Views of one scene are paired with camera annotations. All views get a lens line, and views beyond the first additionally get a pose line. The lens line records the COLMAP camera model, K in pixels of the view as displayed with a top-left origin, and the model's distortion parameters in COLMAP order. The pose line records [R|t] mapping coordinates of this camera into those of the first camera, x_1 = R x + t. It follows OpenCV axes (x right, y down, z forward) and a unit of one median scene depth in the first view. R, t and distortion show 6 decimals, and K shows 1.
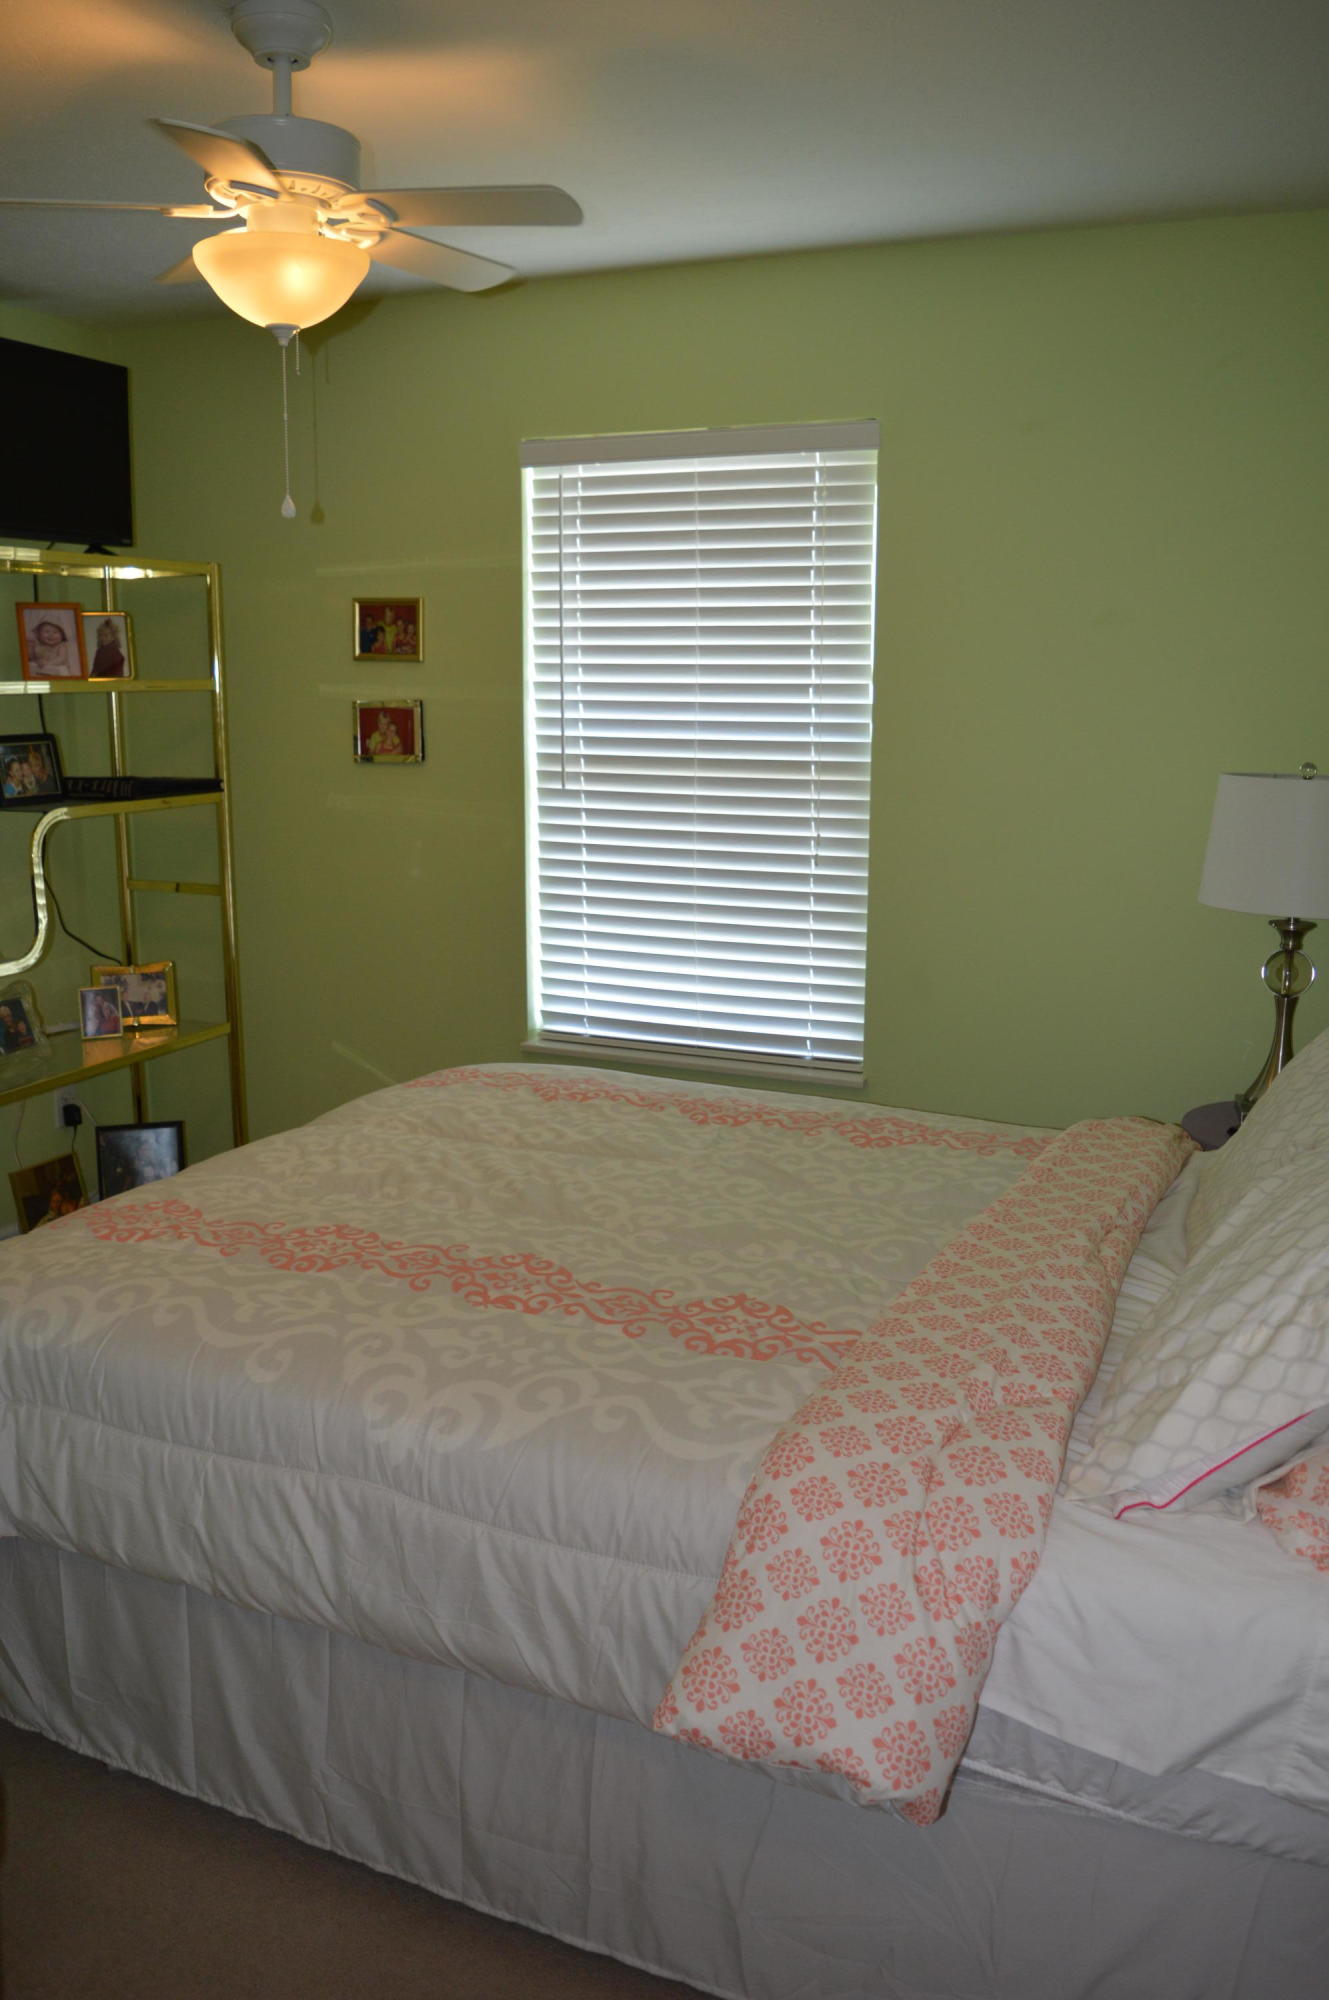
lens RADIAL K [[1591.5, 0, 664.5], [0, 1591.5, 1000.0], [0, 0, 1]] dist [-0.093796, 0.014039]
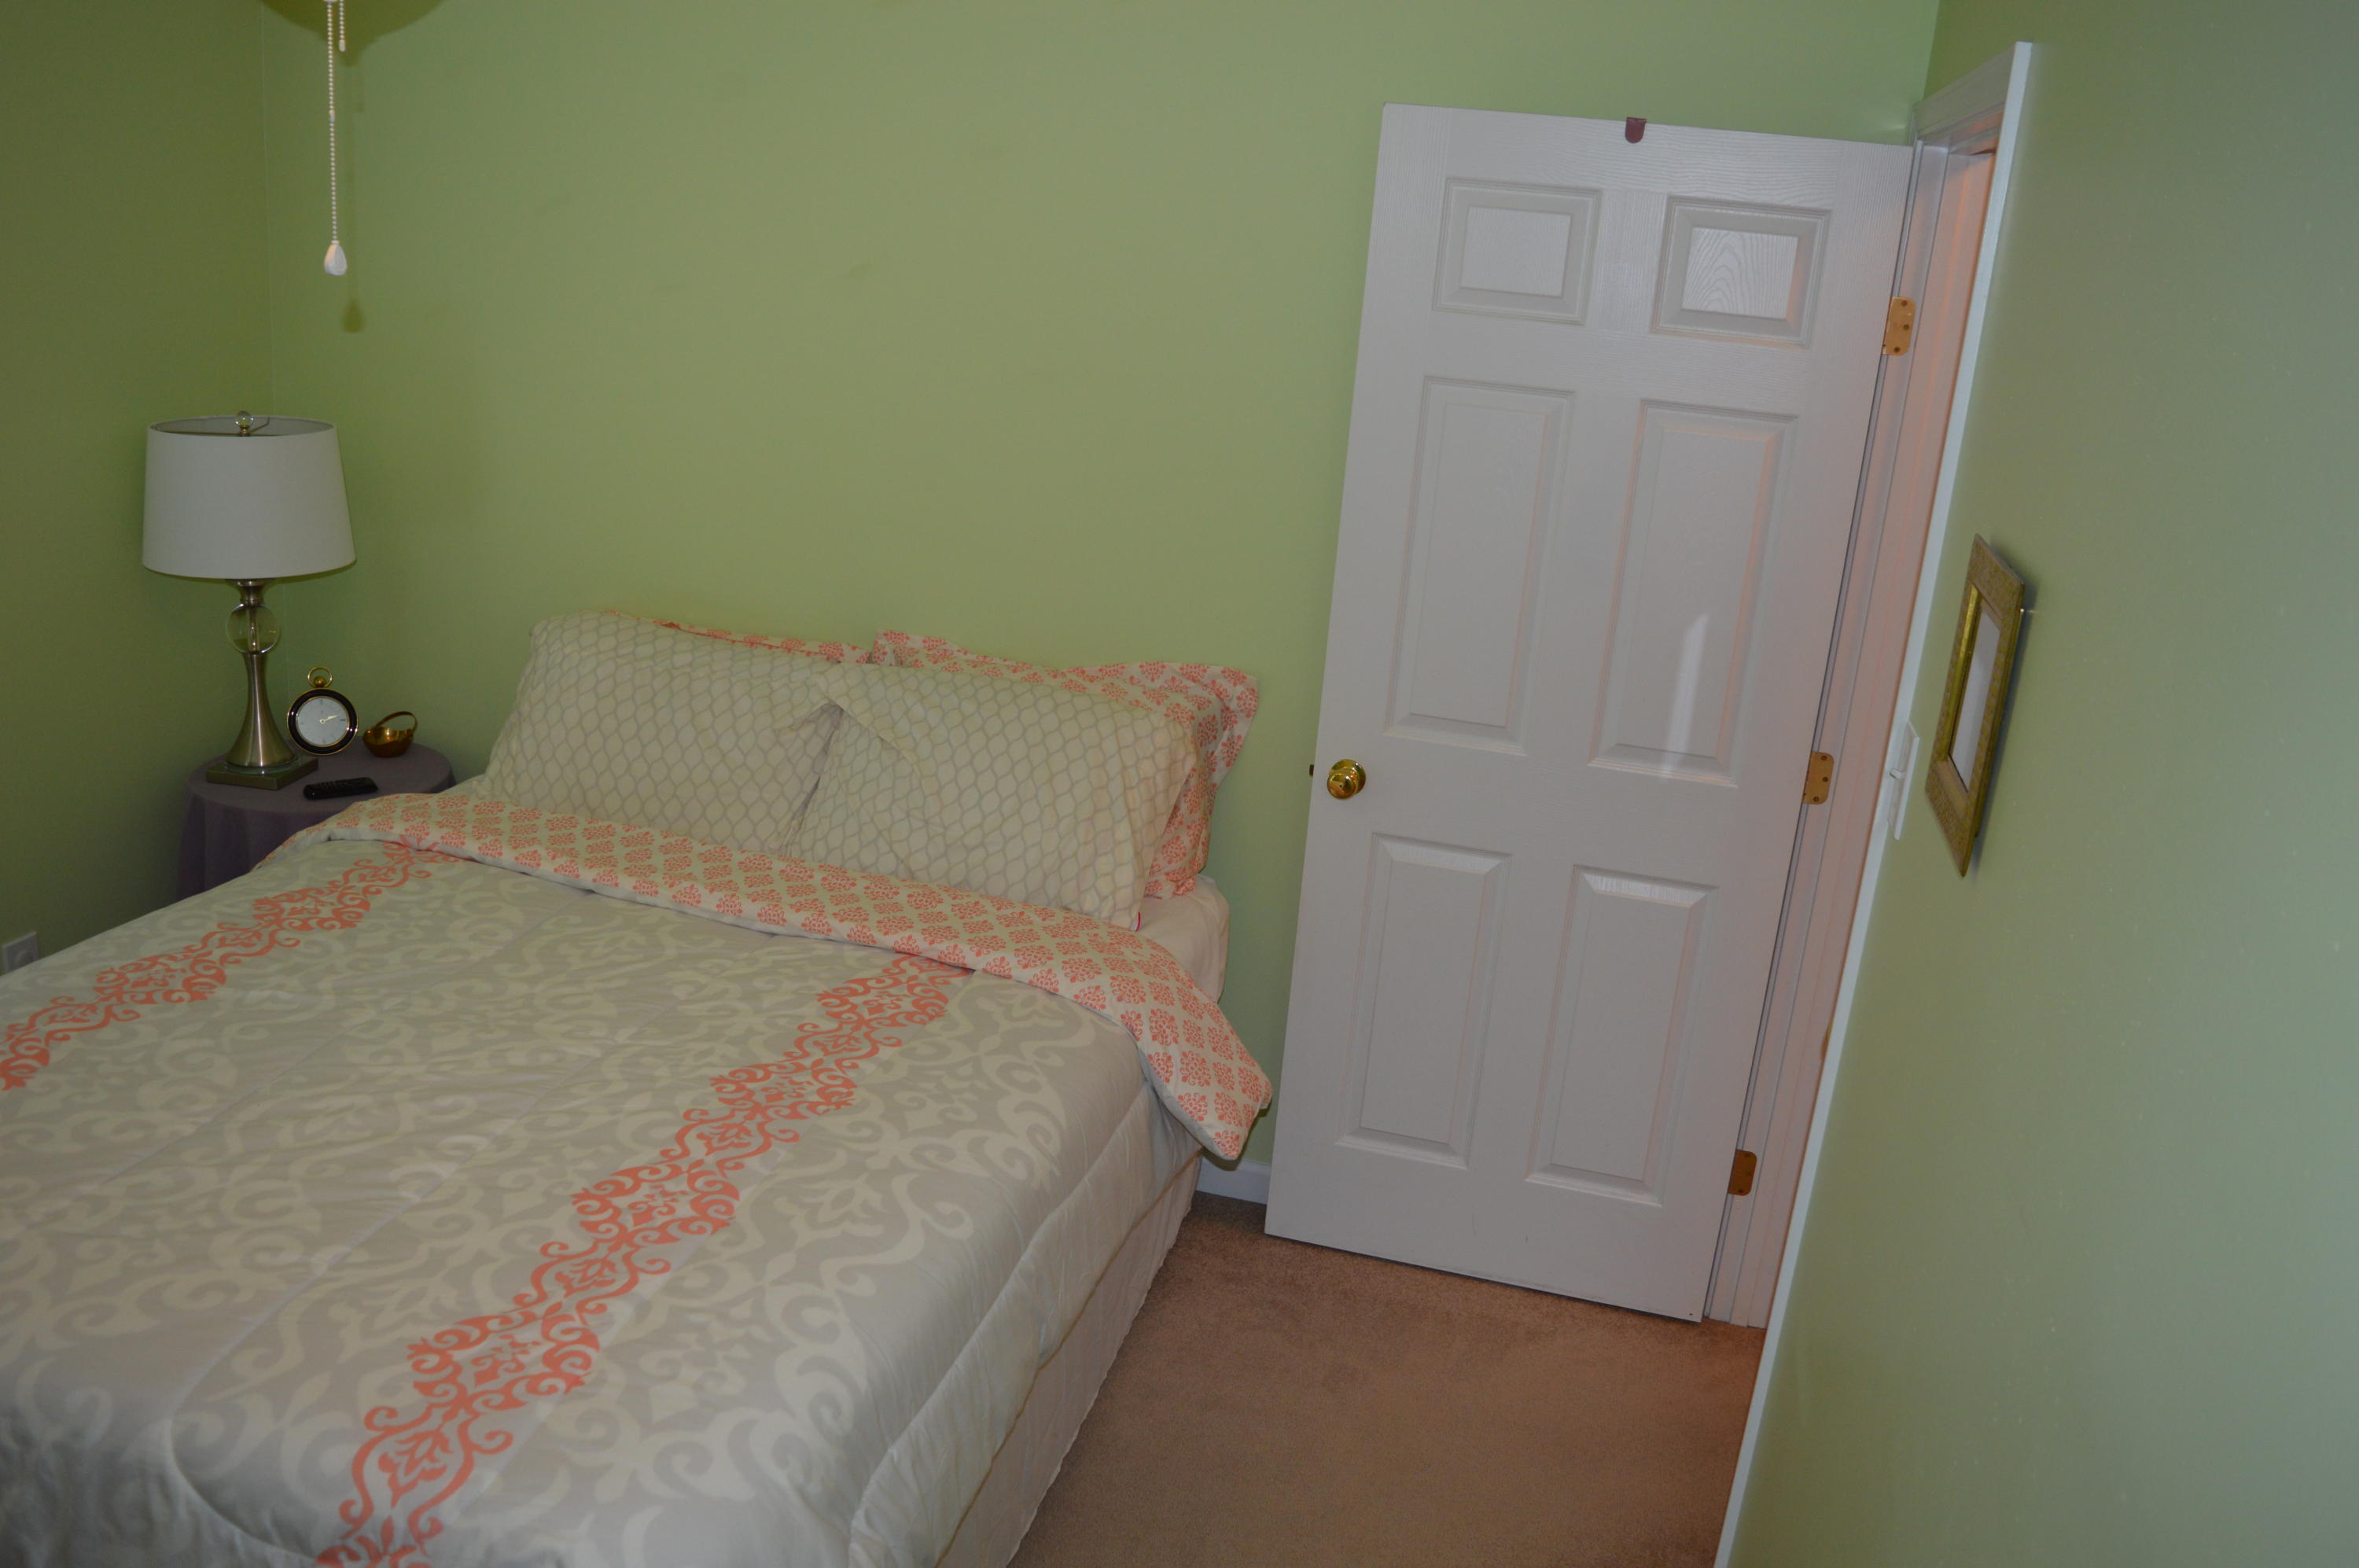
lens RADIAL K [[1877.2, 0, 1174.7], [0, 1877.2, 759.3], [0, 0, 1]] dist [-0.093796, 0.014039]
pose [[-0.143024, -0.302691, 0.942296, -1.046173], [0.117709, 0.940125, 0.319859, -0.320007], [-0.982695, 0.156664, -0.098831, 0.769476]]
